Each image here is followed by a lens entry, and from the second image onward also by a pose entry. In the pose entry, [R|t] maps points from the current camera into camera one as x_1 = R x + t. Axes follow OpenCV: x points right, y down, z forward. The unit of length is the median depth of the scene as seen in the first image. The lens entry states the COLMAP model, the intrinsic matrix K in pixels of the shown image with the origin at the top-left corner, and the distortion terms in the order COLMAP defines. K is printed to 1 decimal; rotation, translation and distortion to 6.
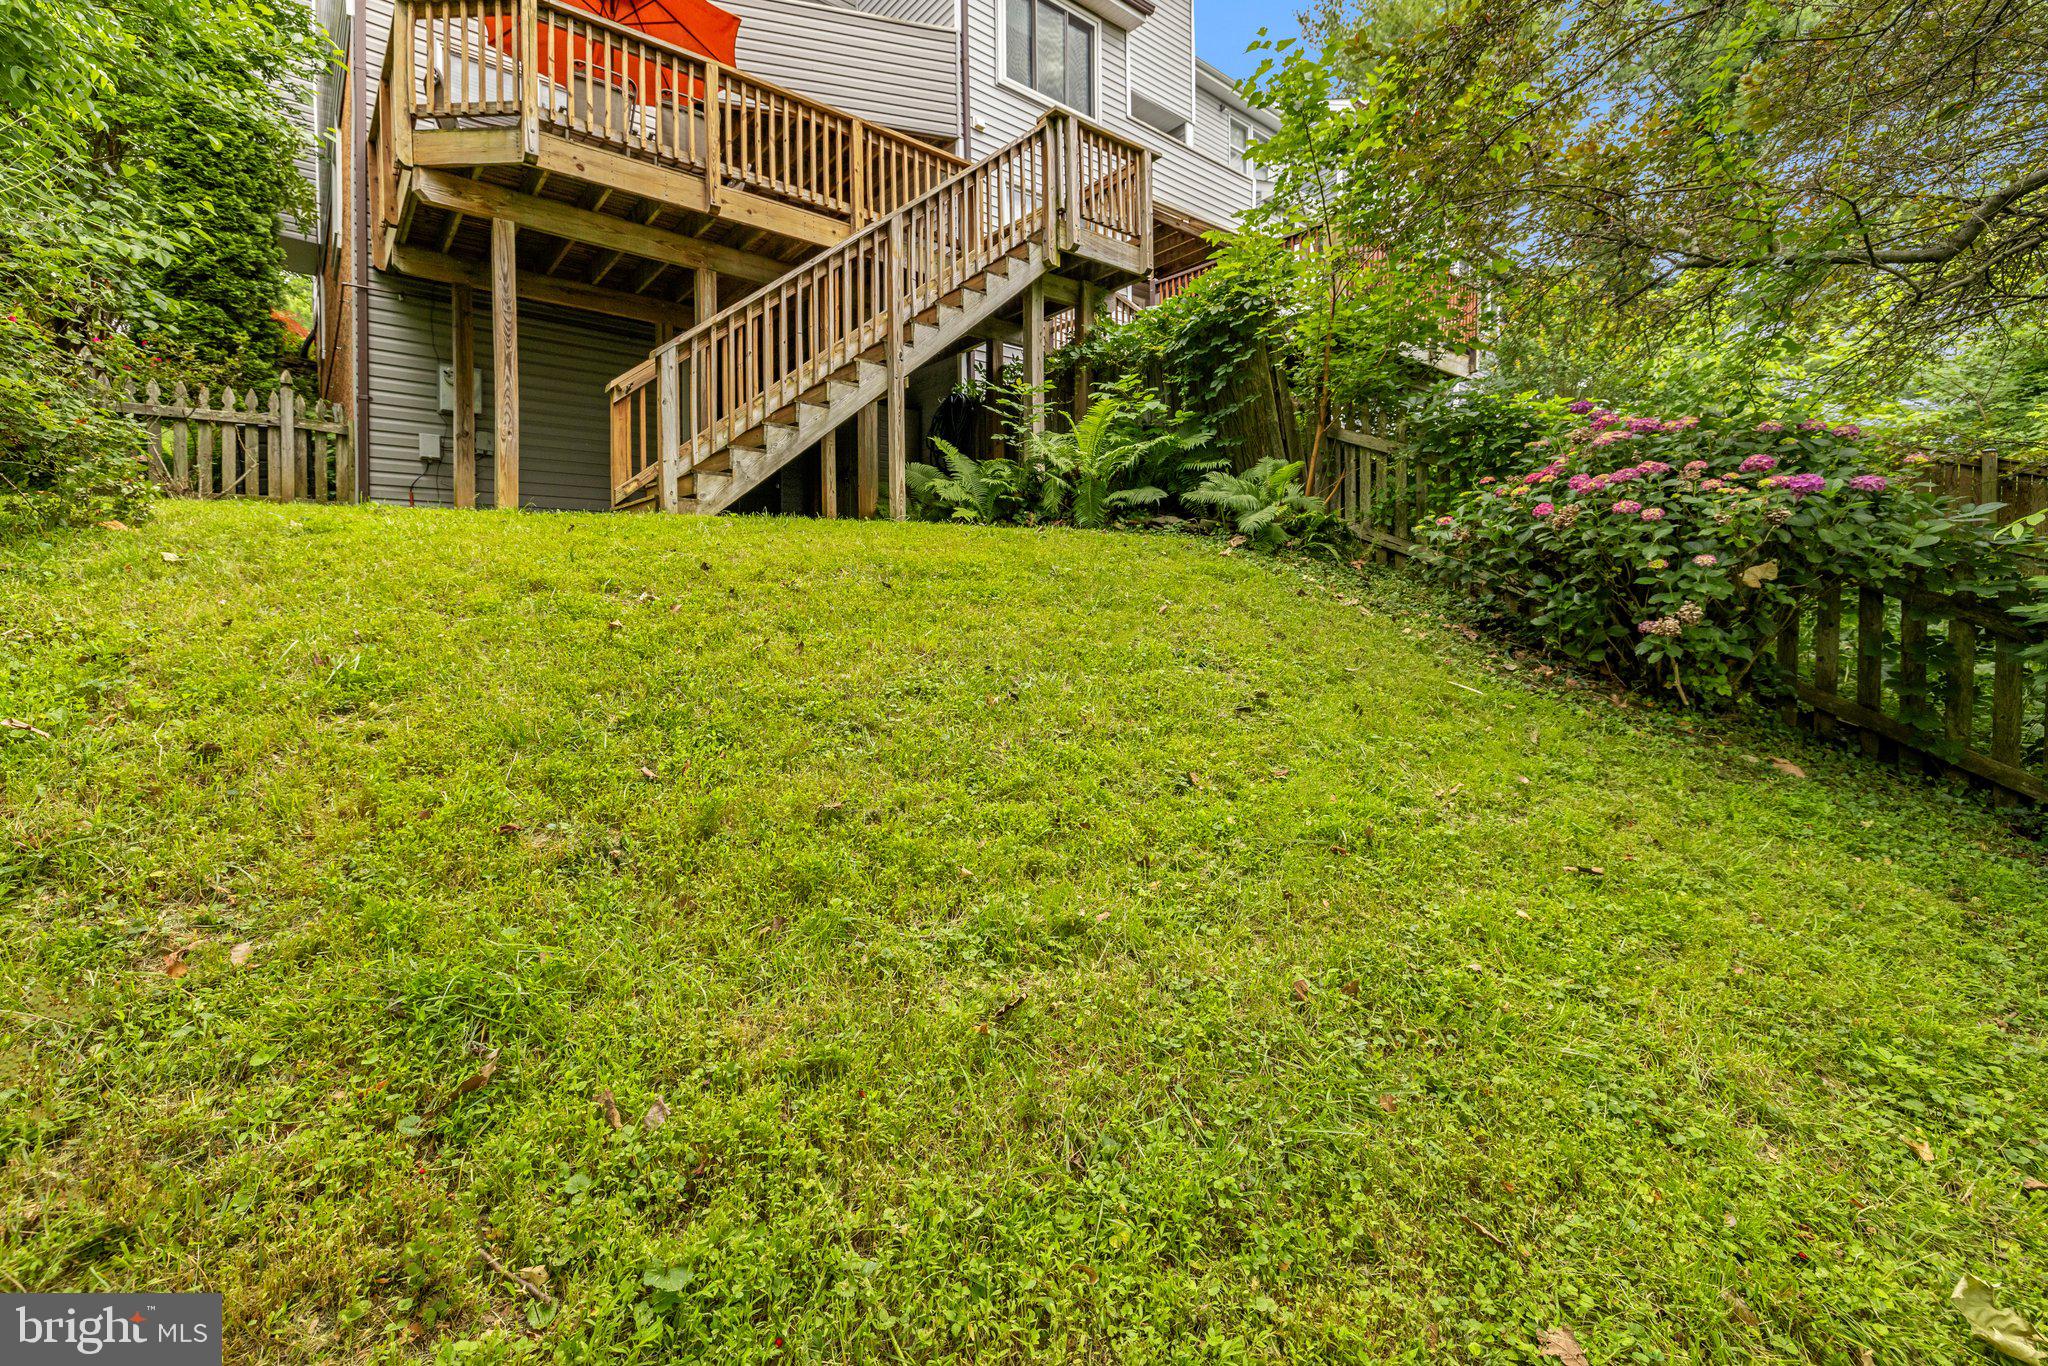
lens RADIAL K [[889.0, 0, 1029.6], [0, 889.0, 671.4], [0, 0, 1]] dist [-0.001822, 0.000098]
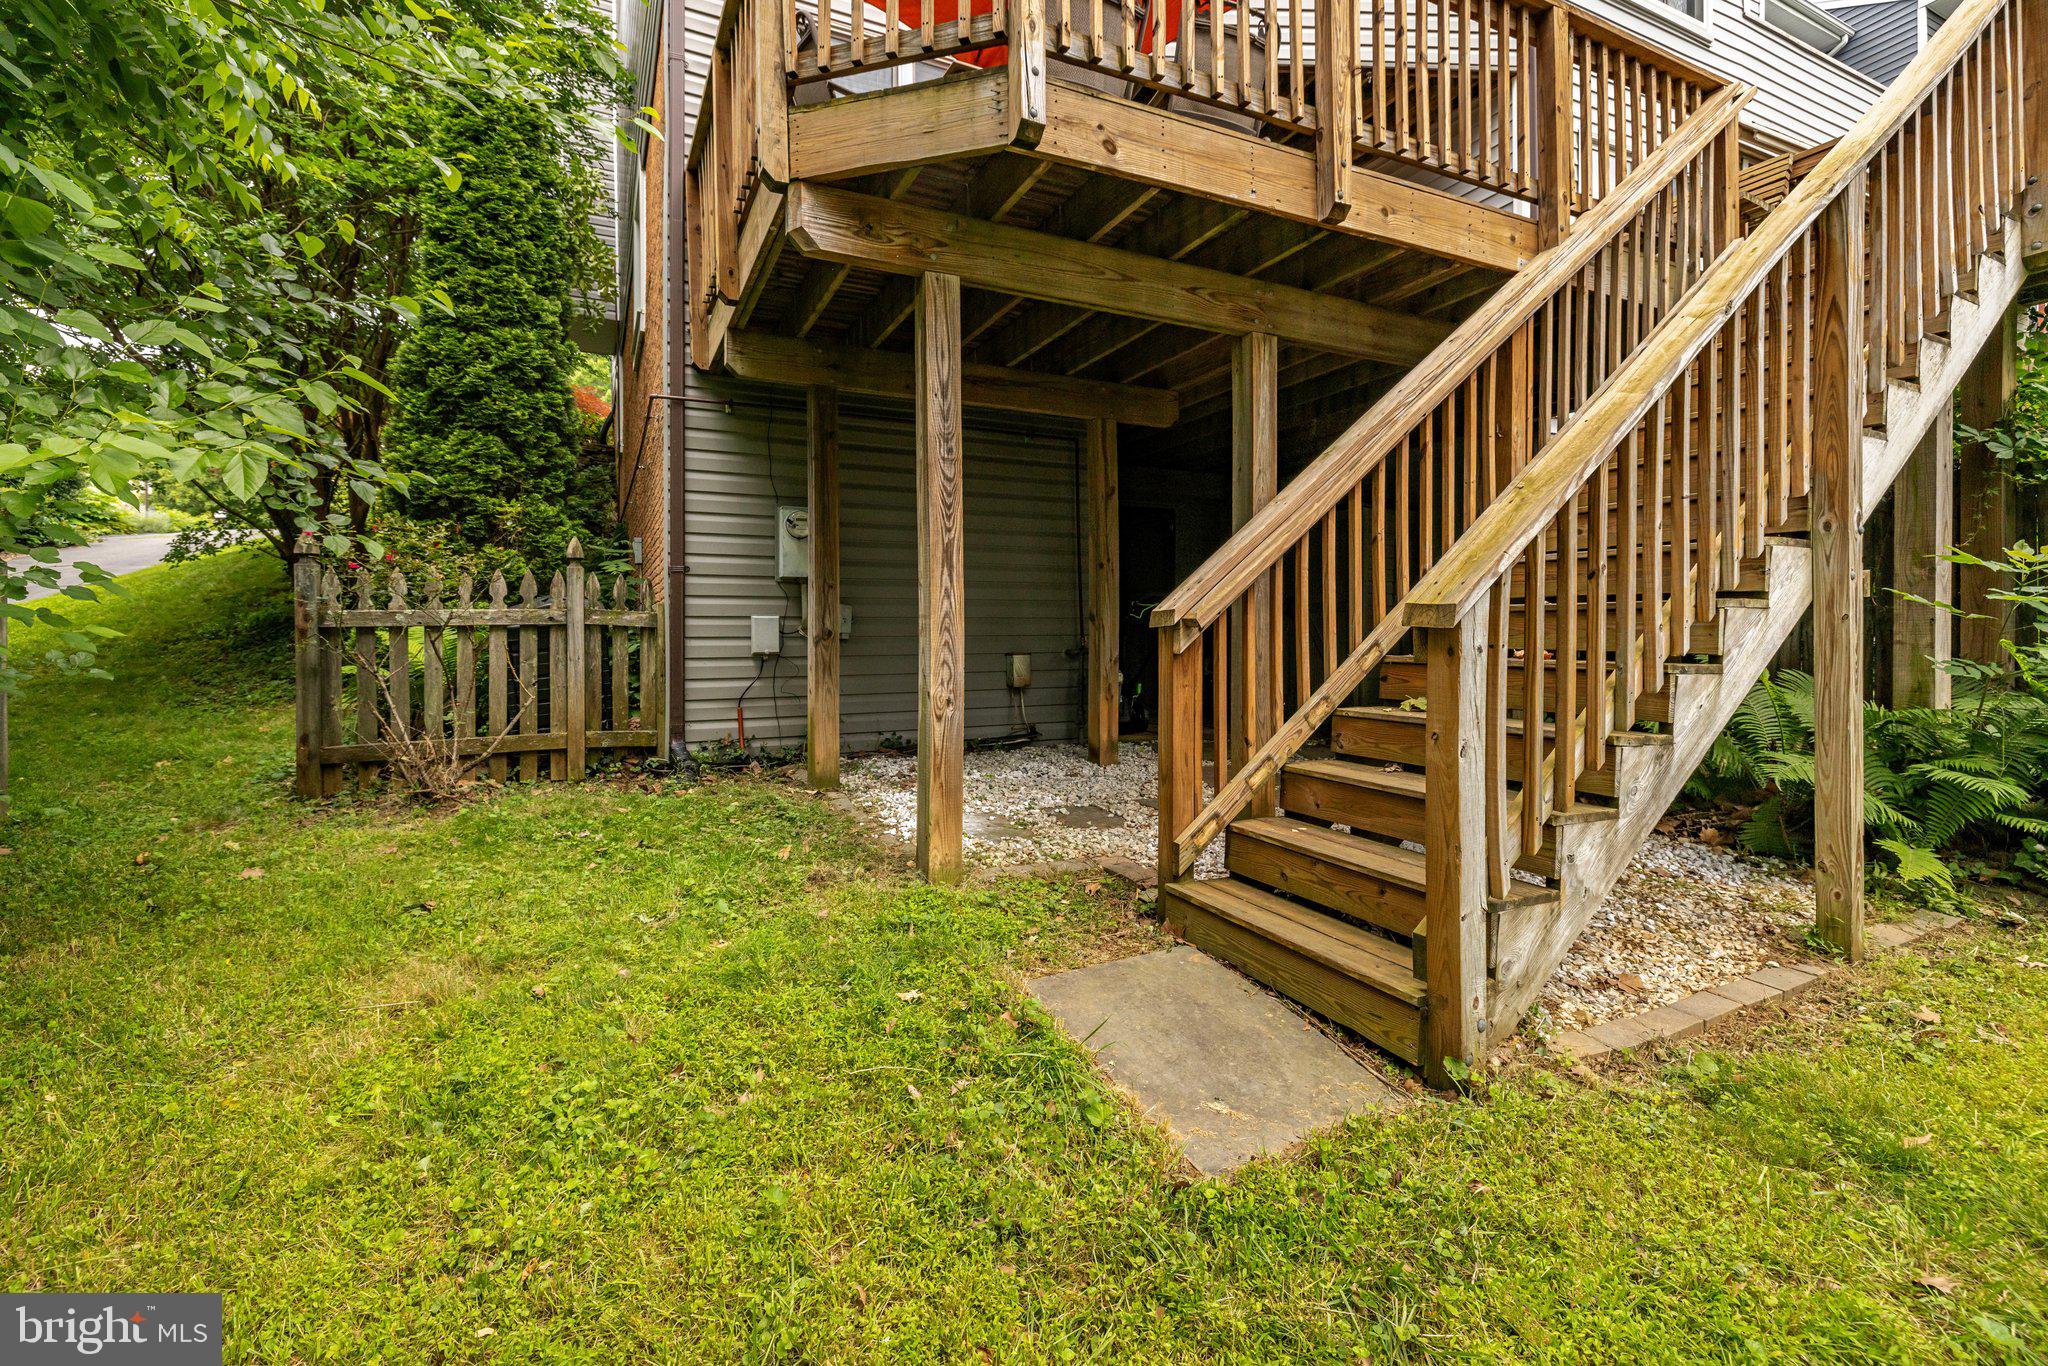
lens RADIAL K [[855.0, 0, 1023.5], [0, 855.0, 680.1], [0, 0, 1]] dist [0.002338, -0.000466]
pose [[0.973900, 0.015204, -0.226468, -0.363683], [-0.013082, 0.999855, 0.010867, -0.238995], [0.226600, -0.007621, 0.973958, 0.450701]]
